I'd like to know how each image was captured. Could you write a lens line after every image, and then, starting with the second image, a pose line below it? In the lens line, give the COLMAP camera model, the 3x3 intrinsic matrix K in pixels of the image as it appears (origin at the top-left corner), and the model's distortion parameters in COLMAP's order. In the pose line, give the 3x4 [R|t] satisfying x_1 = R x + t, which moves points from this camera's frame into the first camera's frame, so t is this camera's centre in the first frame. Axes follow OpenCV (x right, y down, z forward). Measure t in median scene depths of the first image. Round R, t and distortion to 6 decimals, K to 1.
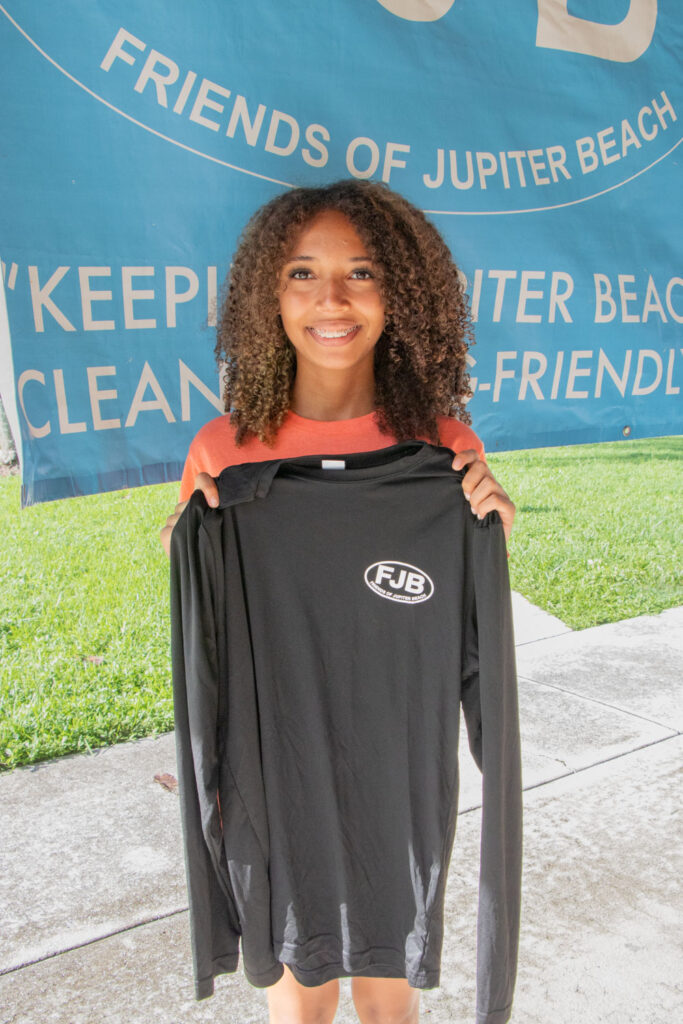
lens RADIAL K [[959.5, 0, 319.3], [0, 959.5, 489.5], [0, 0, 1]] dist [-0.125153, 0.102264]
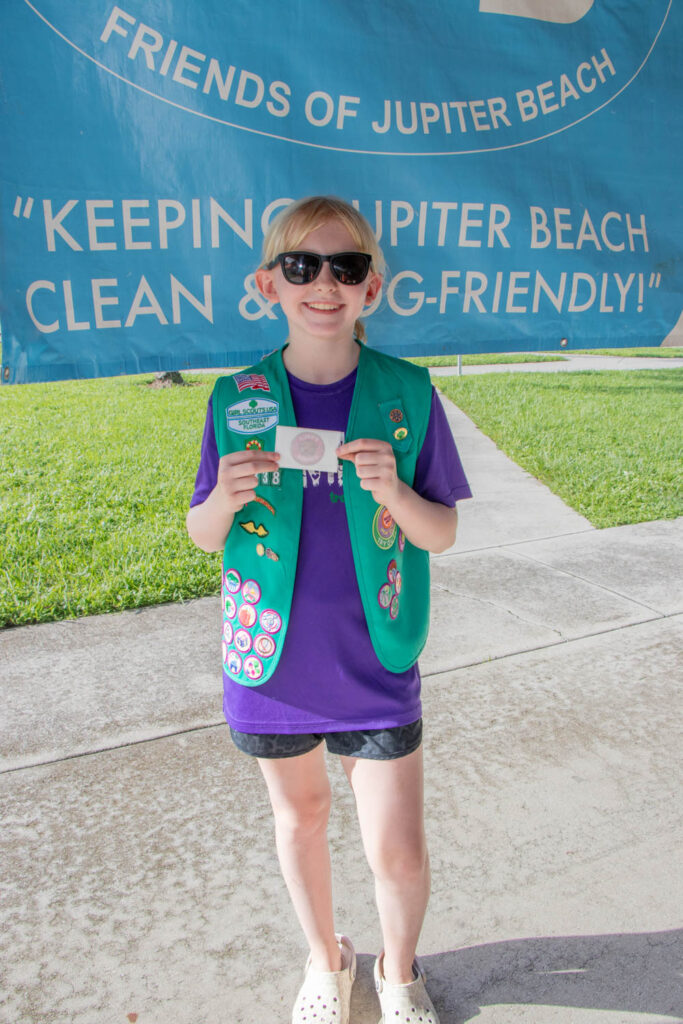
lens RADIAL K [[801.9, 0, 319.0], [0, 801.9, 481.2], [0, 0, 1]] dist [-0.176045, 0.137960]
pose [[0.989250, 0.043019, -0.139765, 0.105649], [-0.030272, 0.995291, 0.092083, 0.017841], [0.143068, -0.086862, 0.985894, -0.011794]]
